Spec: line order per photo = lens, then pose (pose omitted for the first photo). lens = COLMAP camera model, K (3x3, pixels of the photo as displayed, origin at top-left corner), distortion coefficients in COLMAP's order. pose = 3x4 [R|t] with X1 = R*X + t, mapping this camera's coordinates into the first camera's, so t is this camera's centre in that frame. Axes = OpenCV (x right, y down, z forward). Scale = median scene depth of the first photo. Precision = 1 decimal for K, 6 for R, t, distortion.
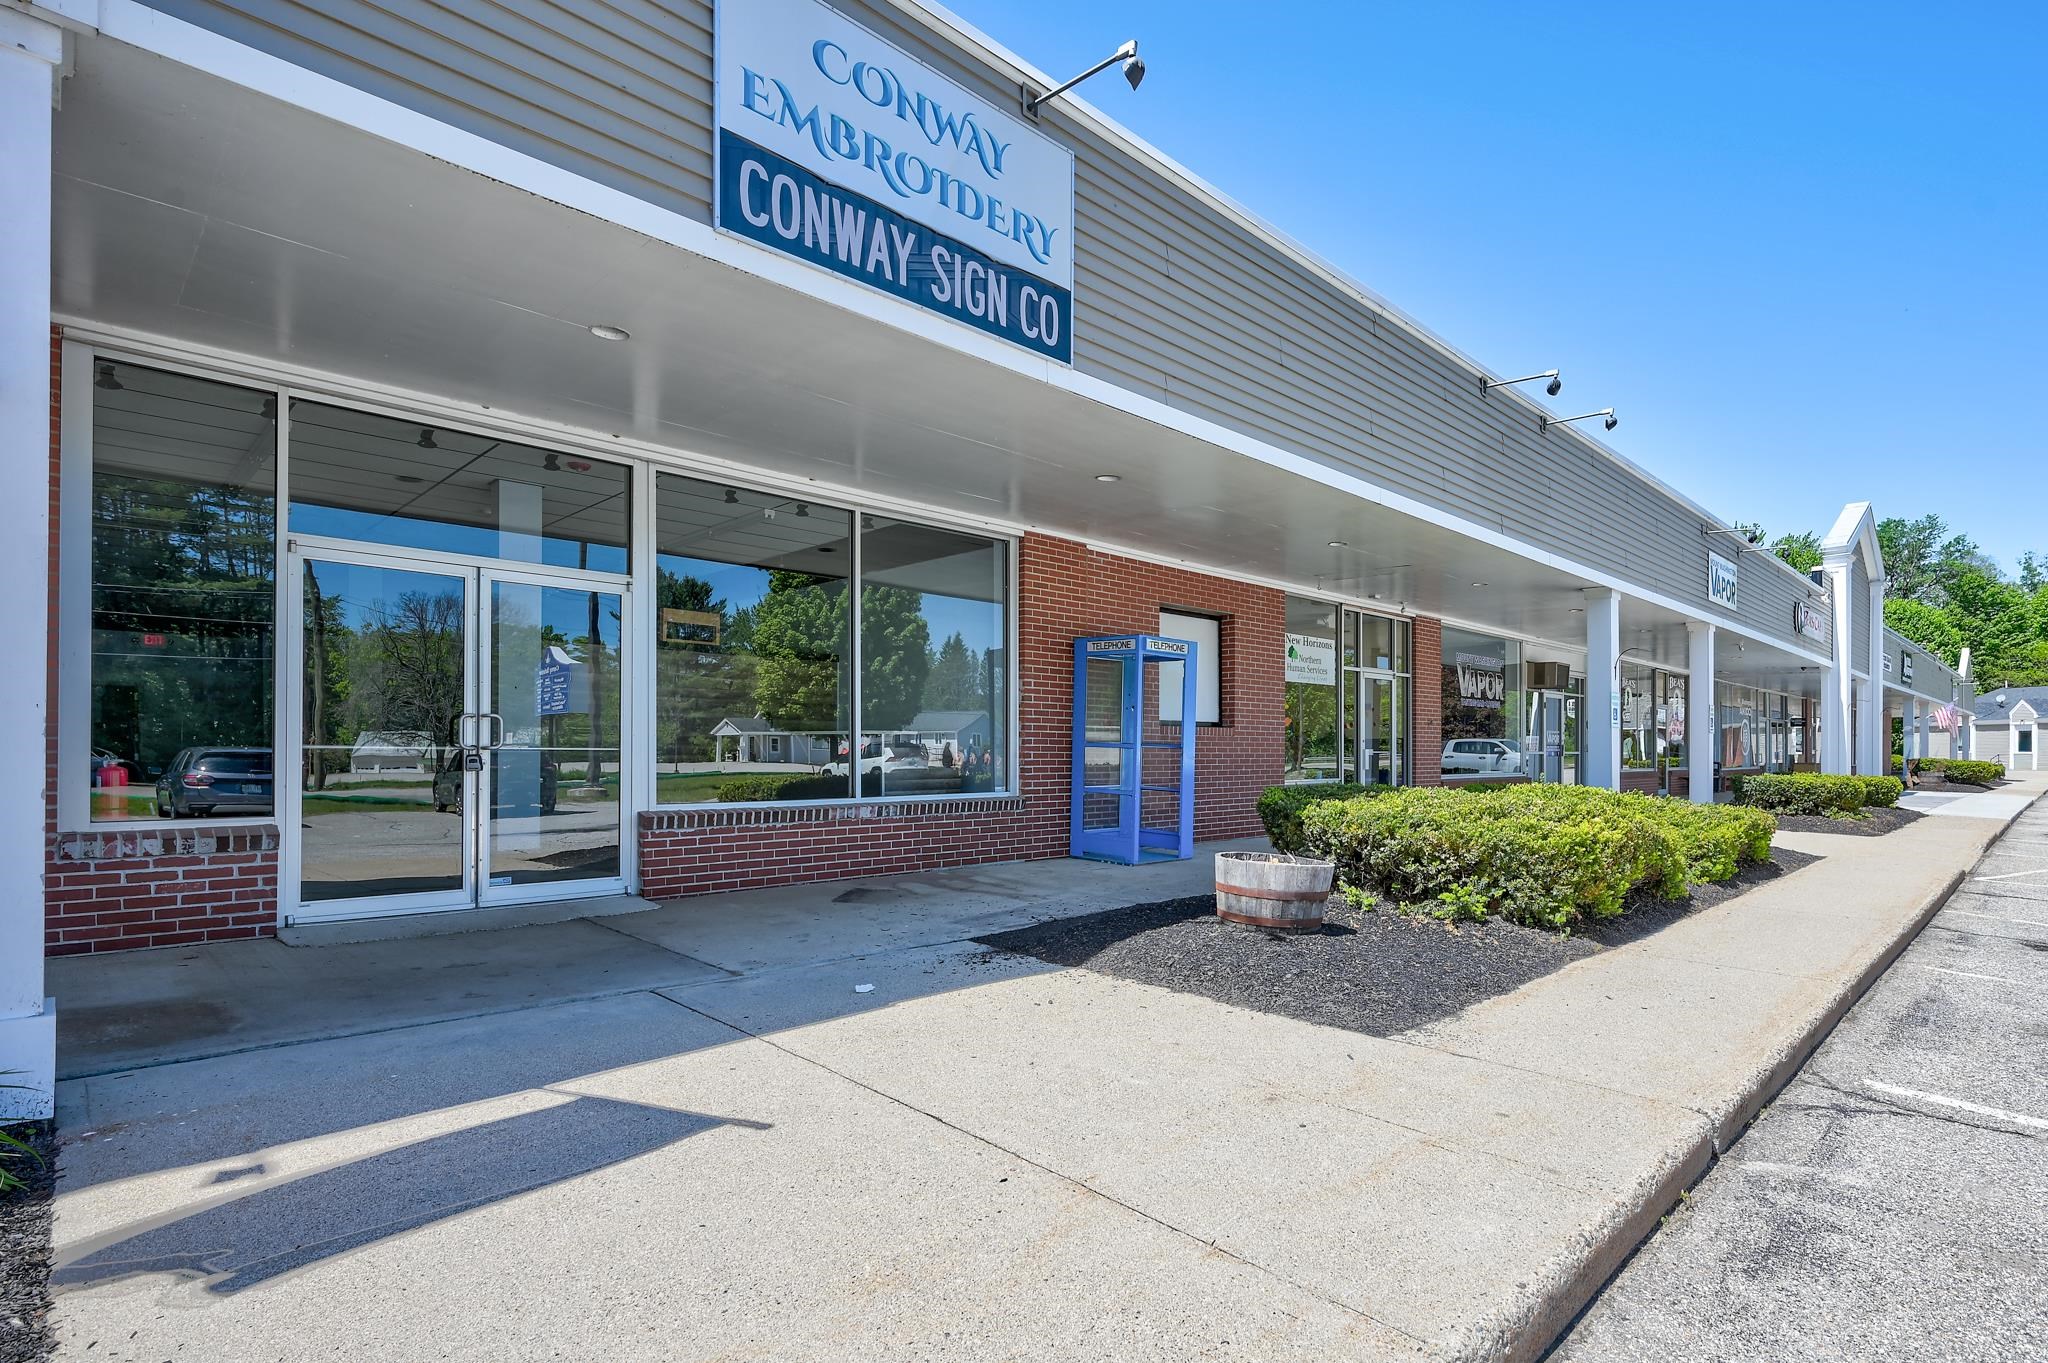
lens RADIAL K [[999.3, 0, 1137.0], [0, 999.3, 747.1], [0, 0, 1]] dist [0.005068, 0.000285]
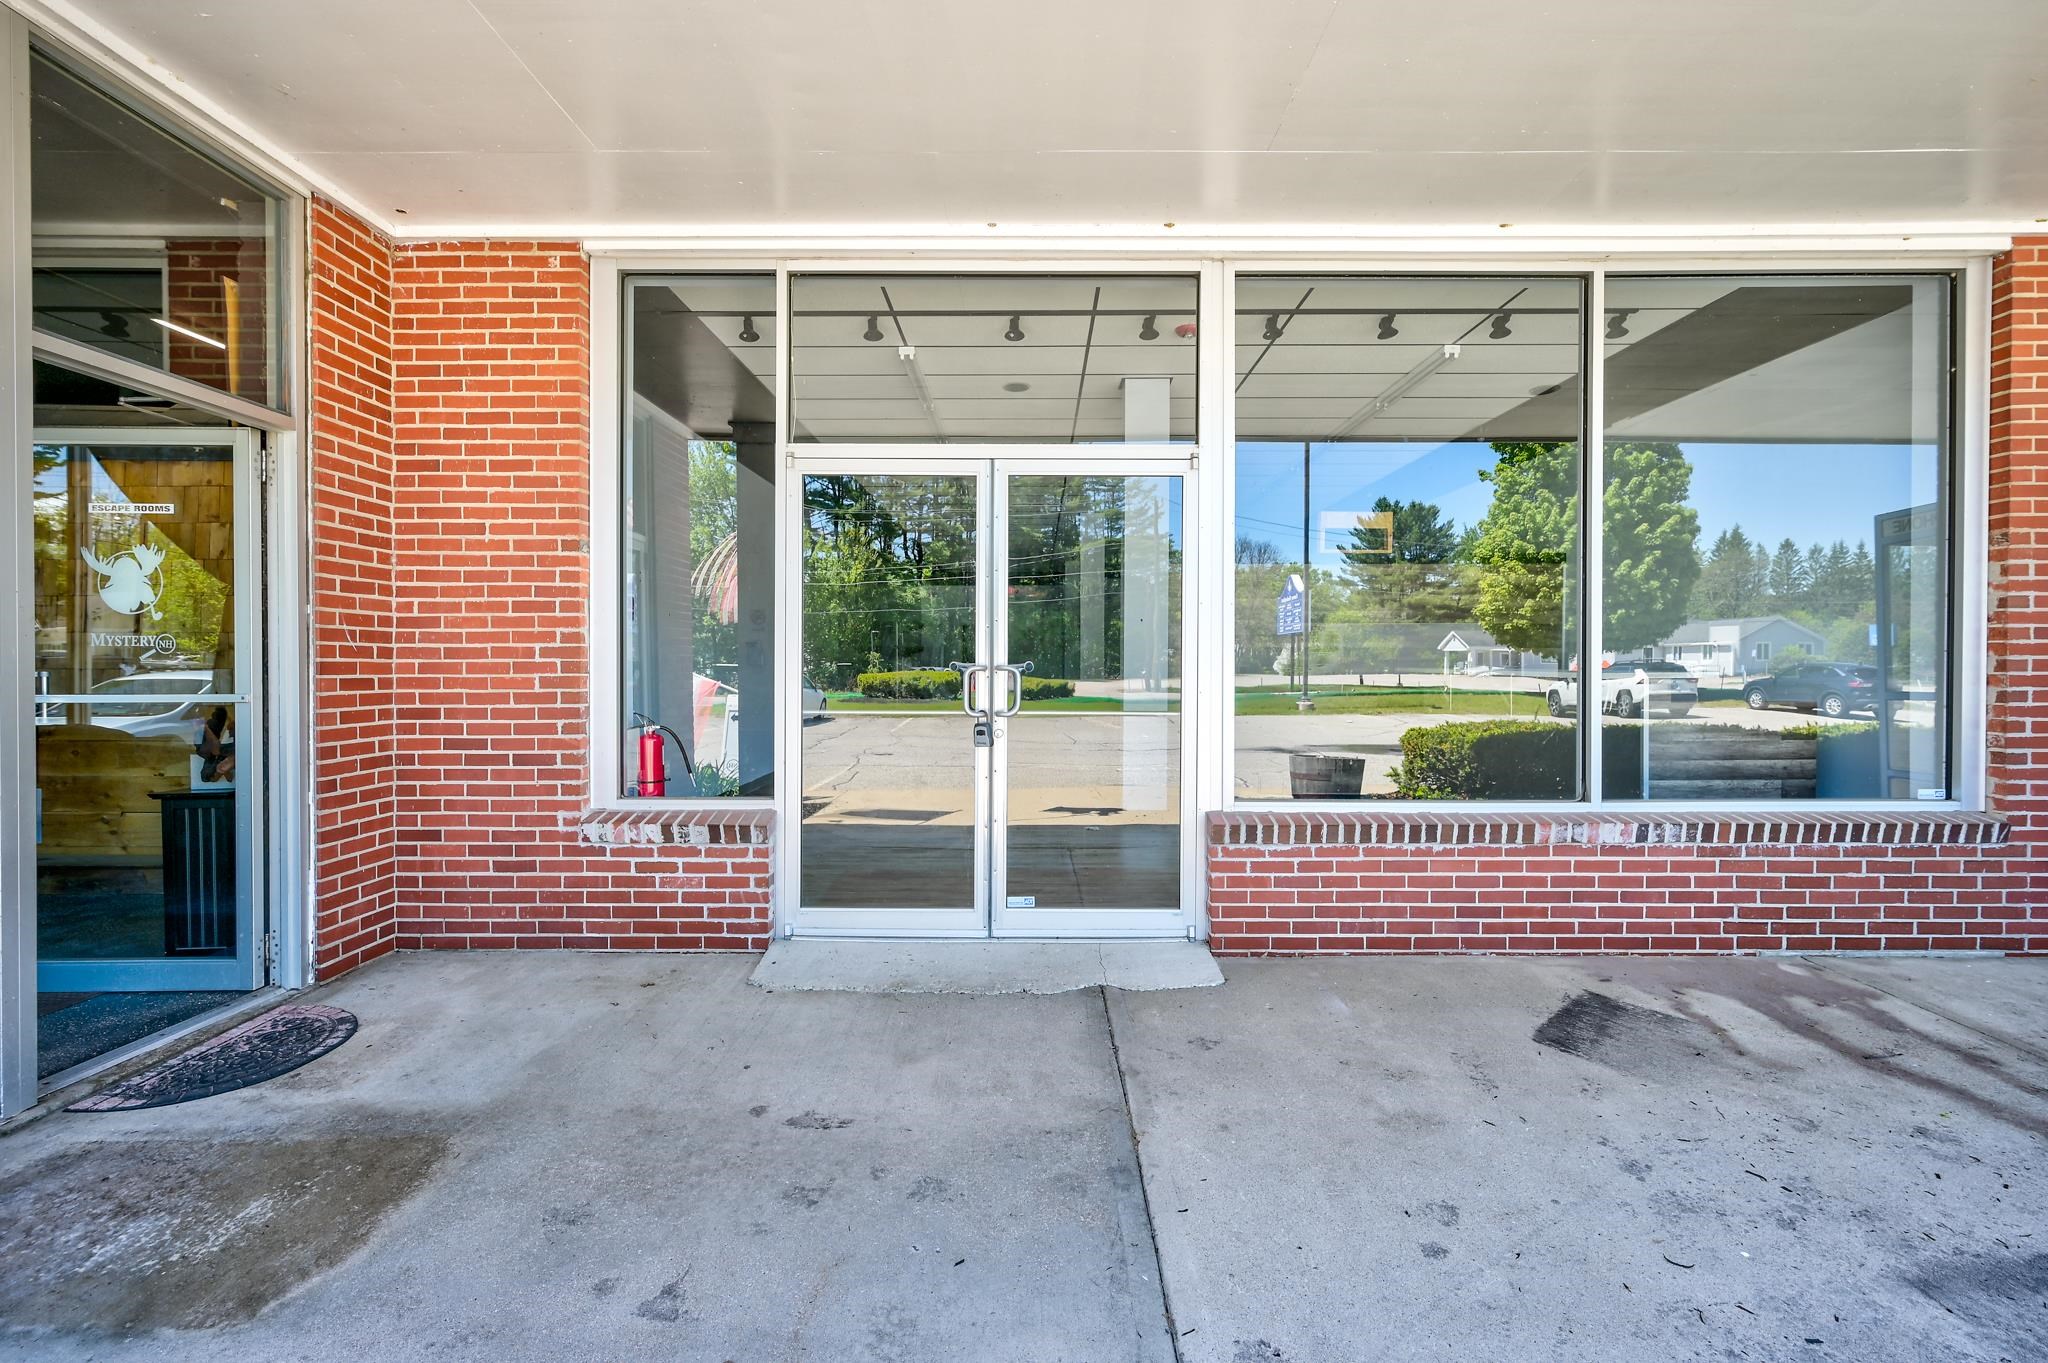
lens RADIAL K [[925.5, 0, 1027.1], [0, 925.5, 676.1], [0, 0, 1]] dist [0.009944, -0.001823]
pose [[0.679907, 0.007962, -0.733255, -0.131929], [0.004047, 0.999885, 0.014610, -0.029297], [0.733287, -0.012901, 0.679796, 0.476968]]
